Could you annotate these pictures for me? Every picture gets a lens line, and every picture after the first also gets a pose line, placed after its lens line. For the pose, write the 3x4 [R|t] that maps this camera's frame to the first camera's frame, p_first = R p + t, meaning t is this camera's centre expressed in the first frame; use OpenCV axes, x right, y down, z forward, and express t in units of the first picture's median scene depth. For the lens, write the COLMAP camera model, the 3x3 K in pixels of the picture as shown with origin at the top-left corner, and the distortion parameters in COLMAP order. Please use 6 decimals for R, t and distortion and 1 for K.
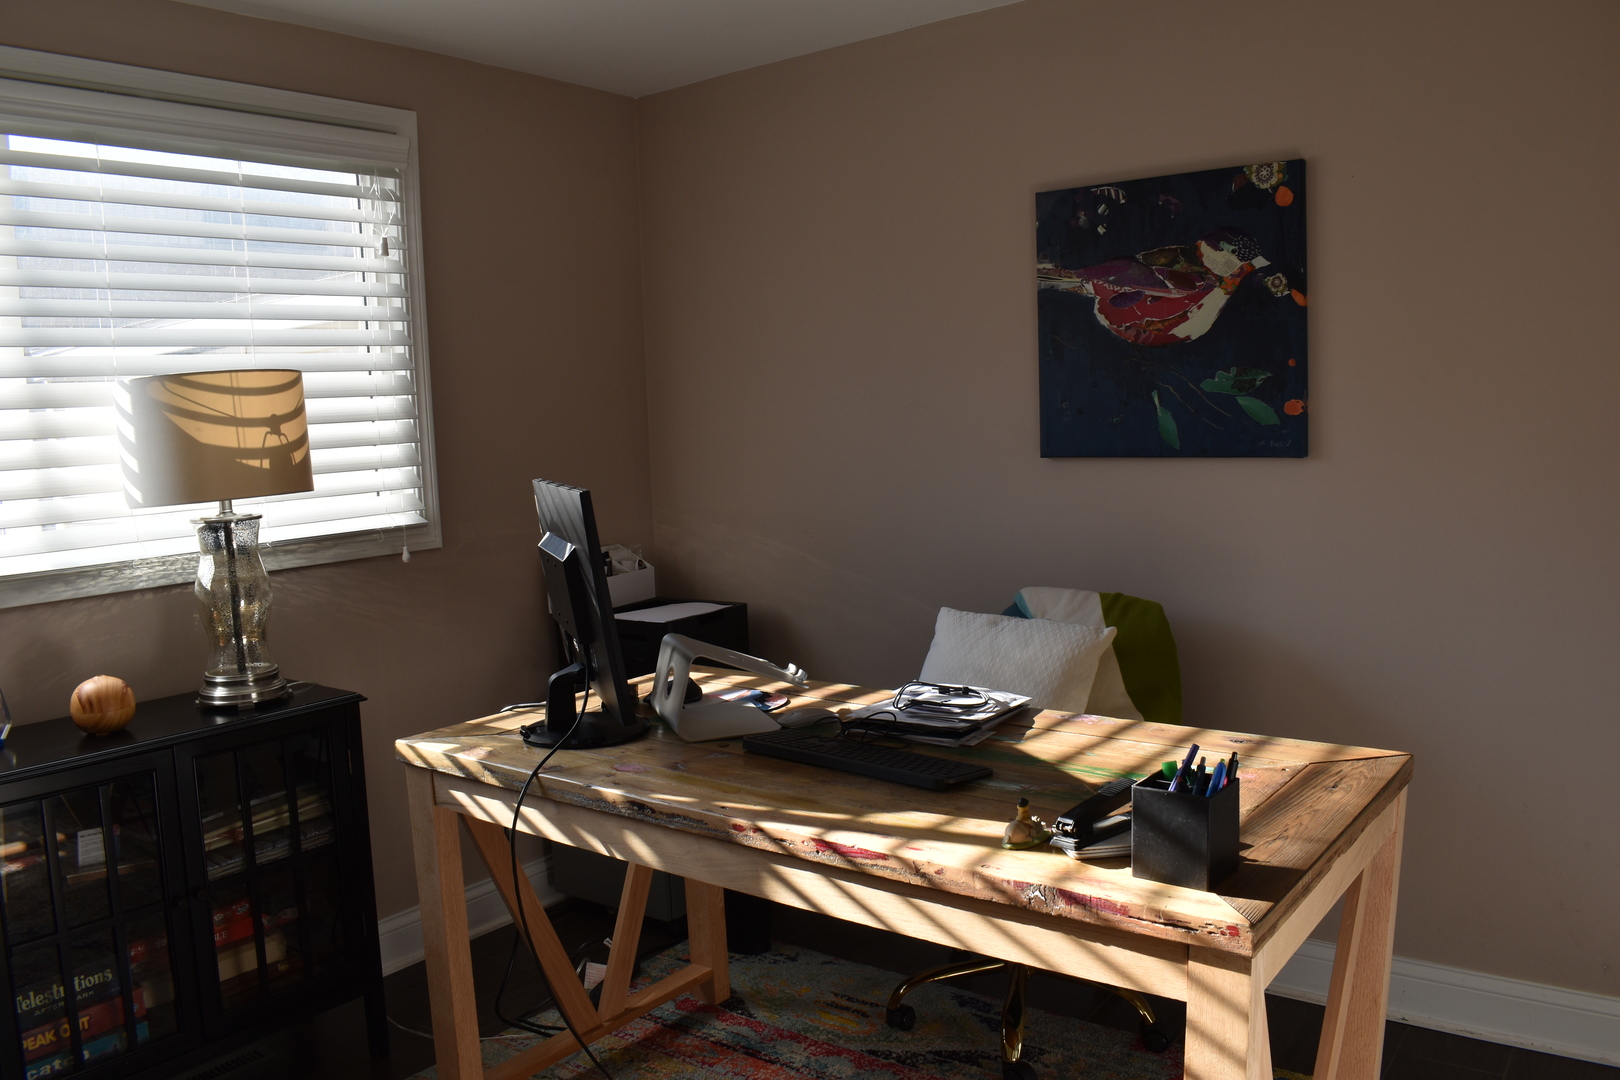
lens RADIAL K [[1267.2, 0, 809.0], [0, 1267.2, 538.3], [0, 0, 1]] dist [-0.101079, 0.024582]
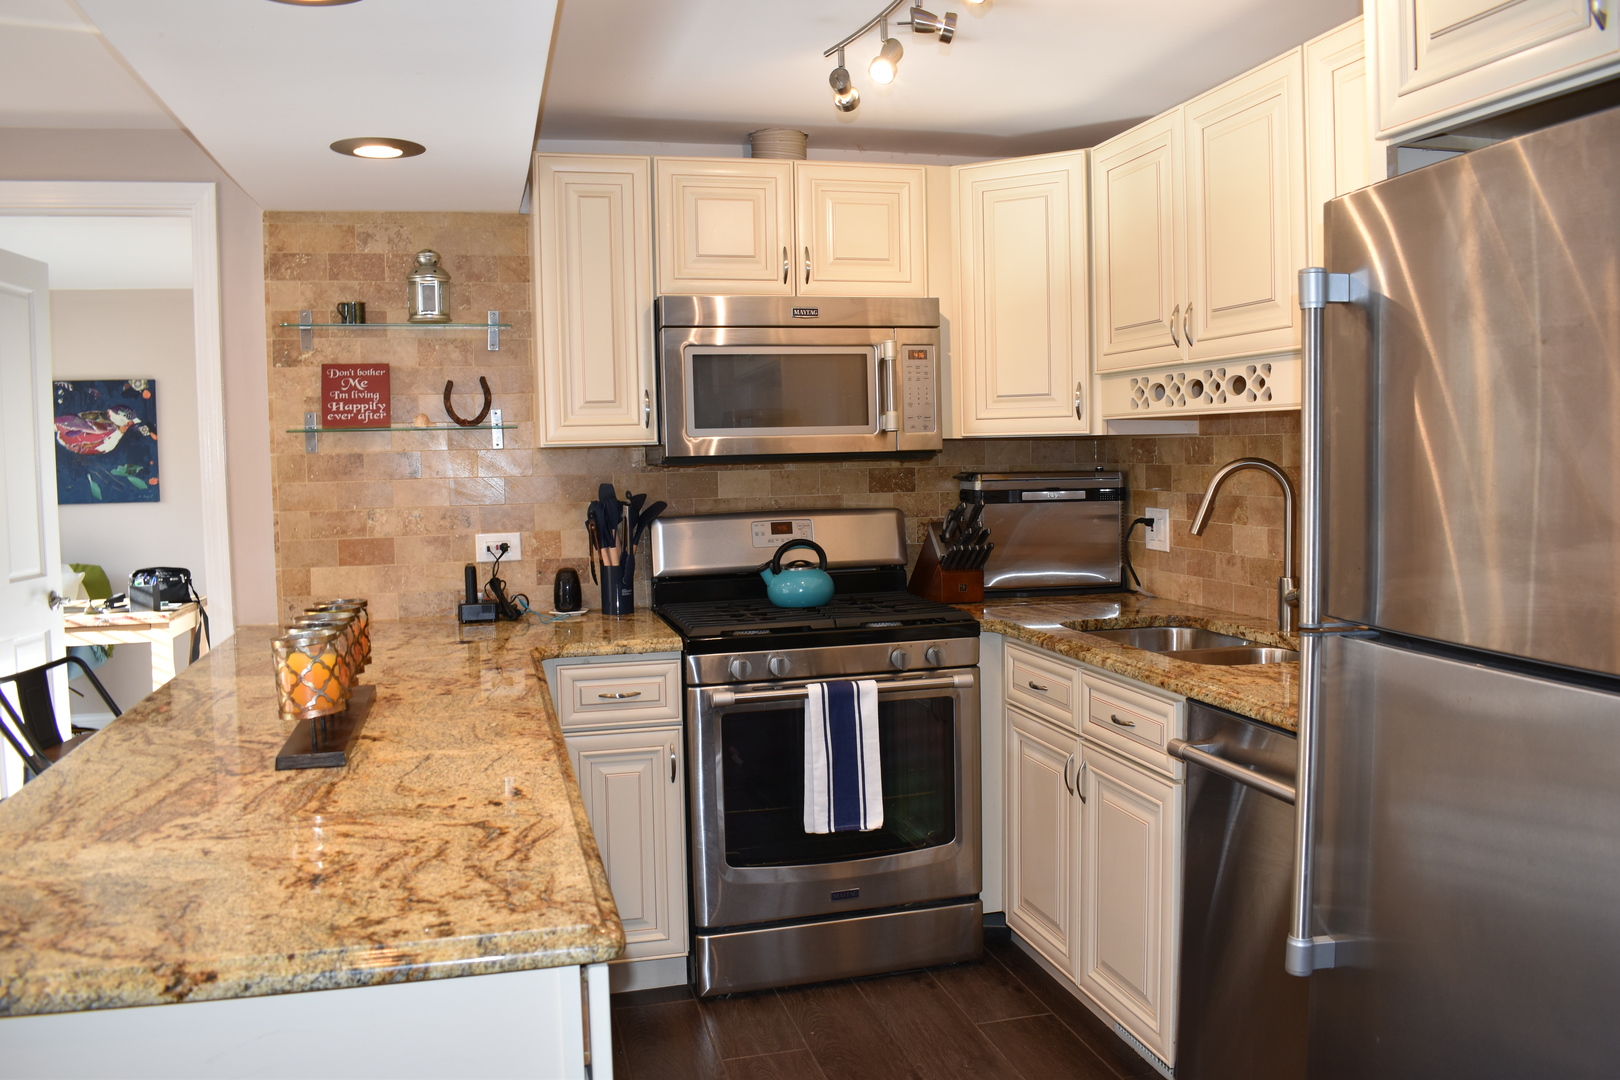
lens RADIAL K [[1267.2, 0, 808.0], [0, 1267.2, 534.3], [0, 0, 1]] dist [-0.101079, 0.024582]
pose [[0.615369, -0.019027, 0.788010, -0.696648], [0.078110, 0.996260, -0.036941, 0.179559], [-0.784360, 0.084283, 0.614553, -1.415519]]
